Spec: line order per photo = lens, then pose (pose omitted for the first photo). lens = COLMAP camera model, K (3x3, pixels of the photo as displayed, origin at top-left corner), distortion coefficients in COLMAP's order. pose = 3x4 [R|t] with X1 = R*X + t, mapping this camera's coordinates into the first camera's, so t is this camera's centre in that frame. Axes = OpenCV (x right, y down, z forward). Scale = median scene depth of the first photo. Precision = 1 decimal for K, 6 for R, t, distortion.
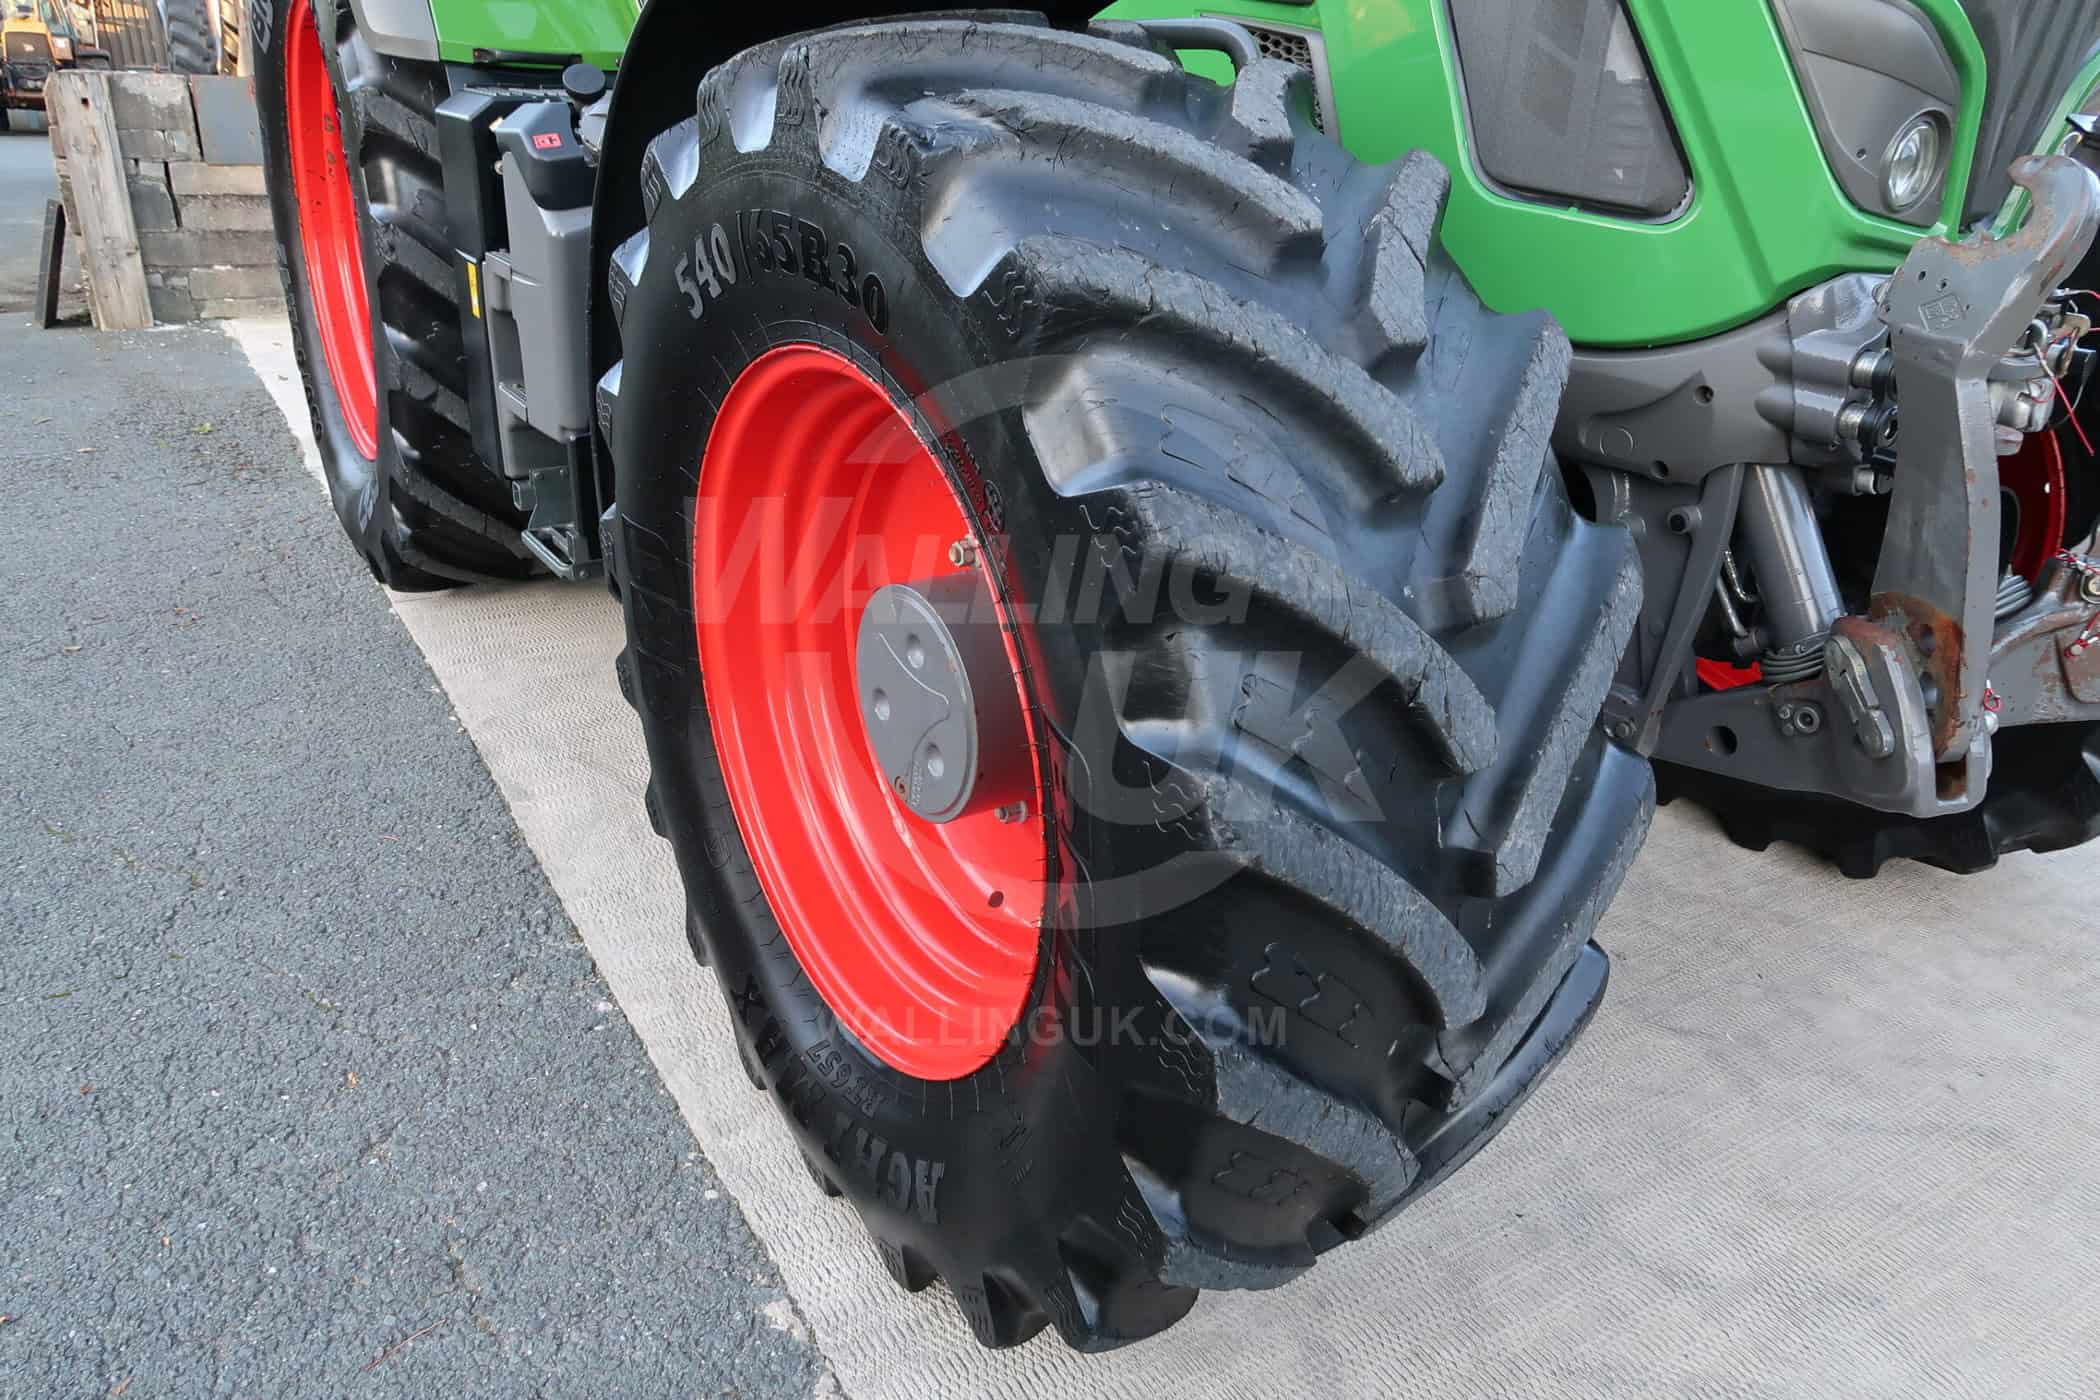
lens RADIAL K [[1445.5, 0, 1039.2], [0, 1445.5, 699.2], [0, 0, 1]] dist [-0.025273, 0.009928]
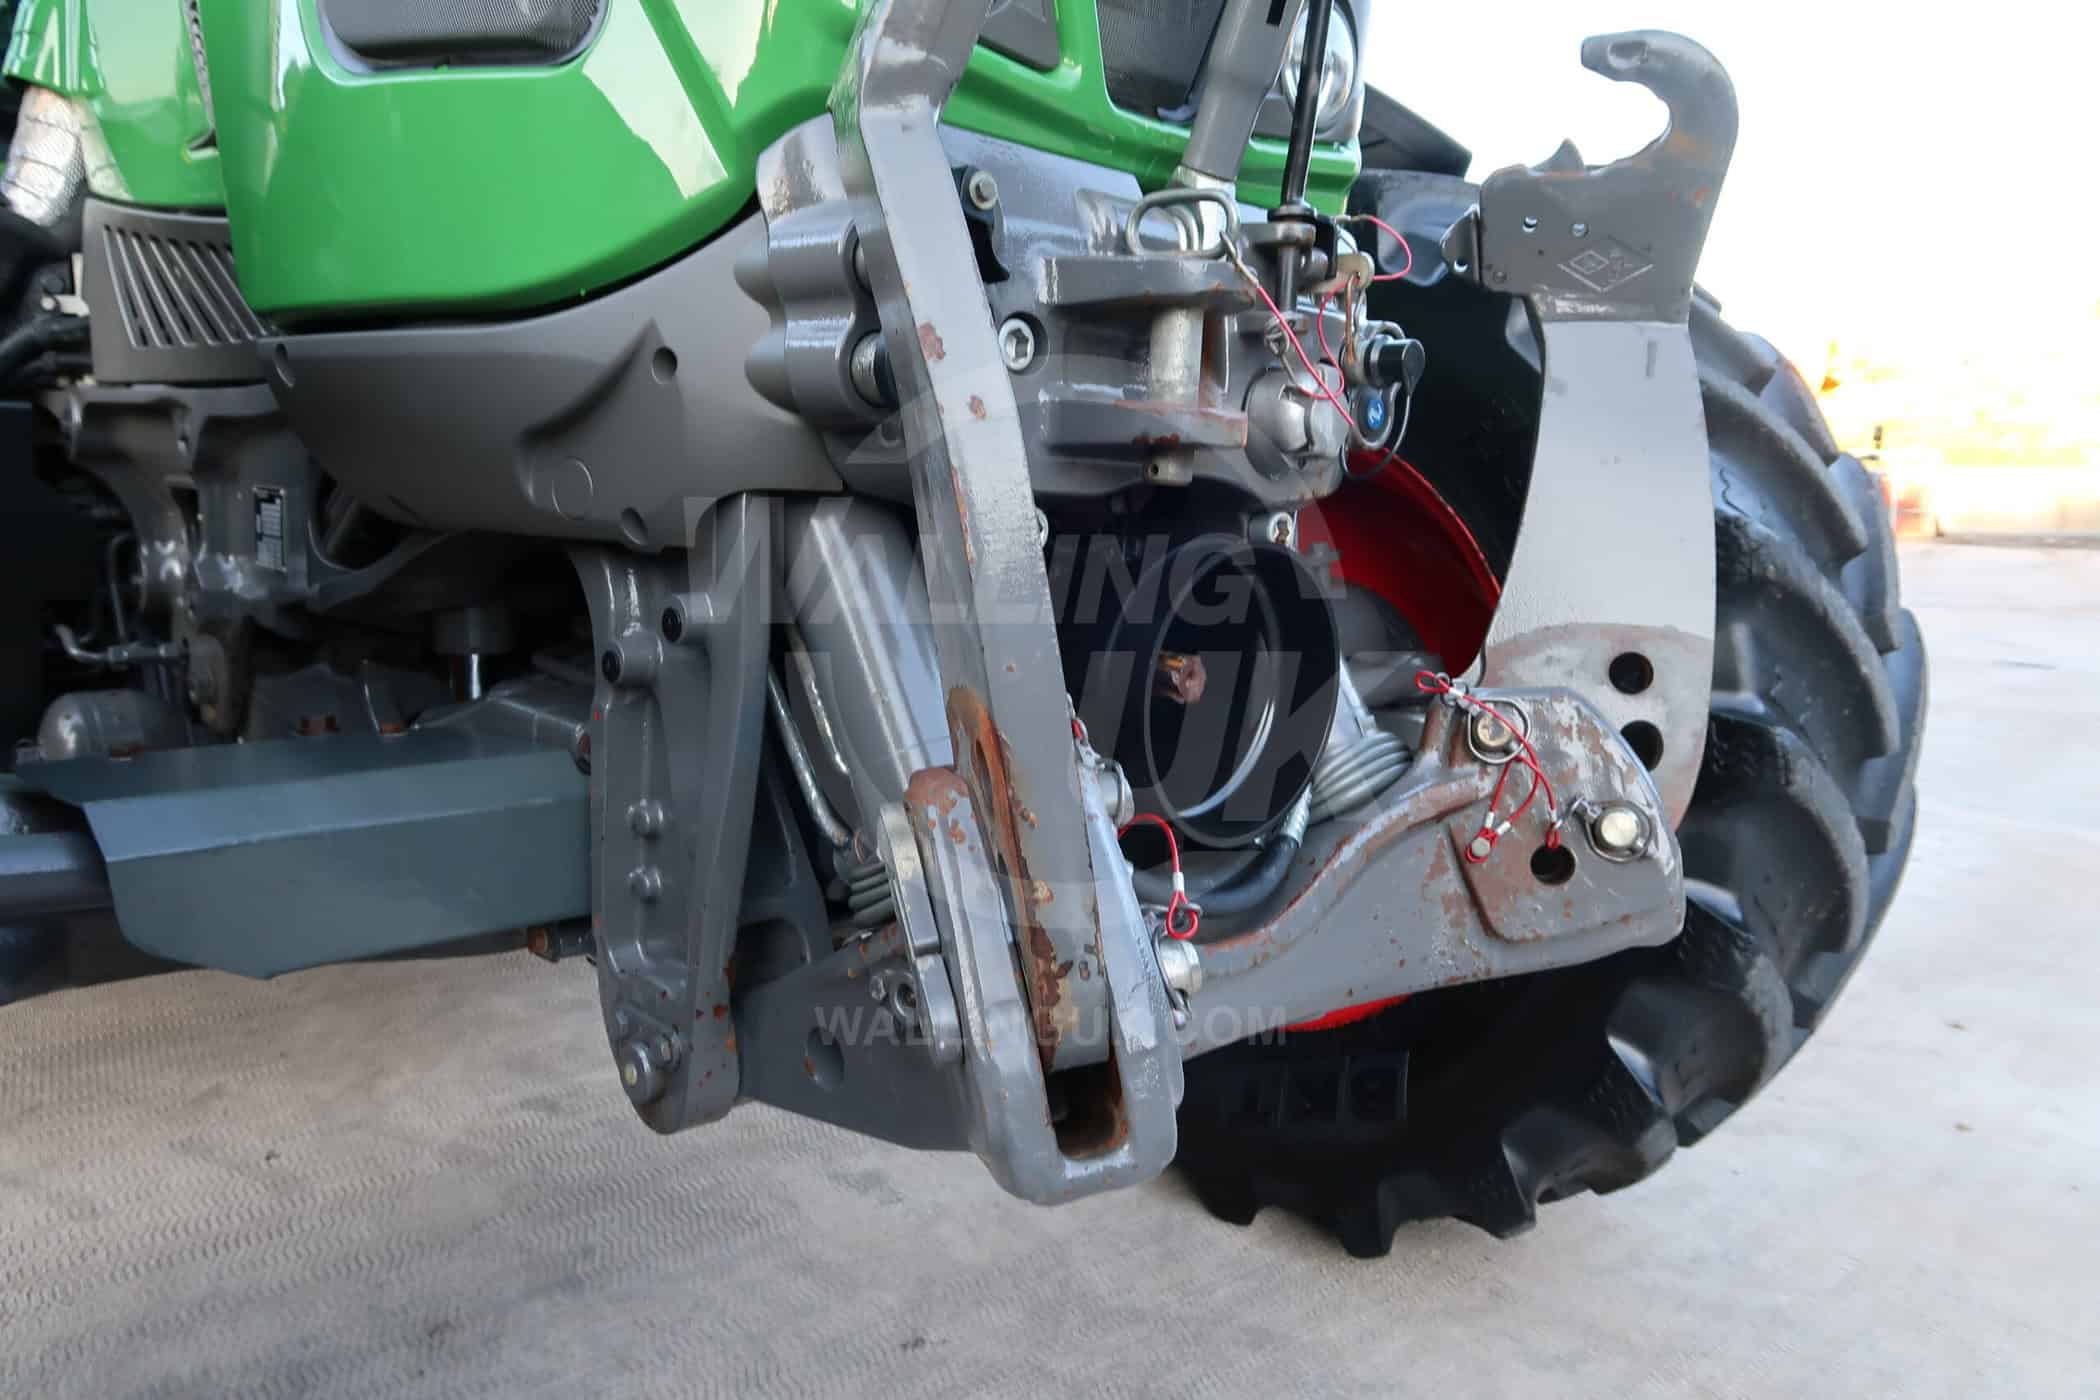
lens RADIAL K [[1443.8, 0, 1046.9], [0, 1443.8, 702.2], [0, 0, 1]] dist [-0.019930, 0.003320]
pose [[0.983069, -0.029375, 0.180868, 0.451955], [0.072856, 0.968351, -0.238722, 0.033487], [-0.168131, 0.247858, 0.954096, 0.466795]]
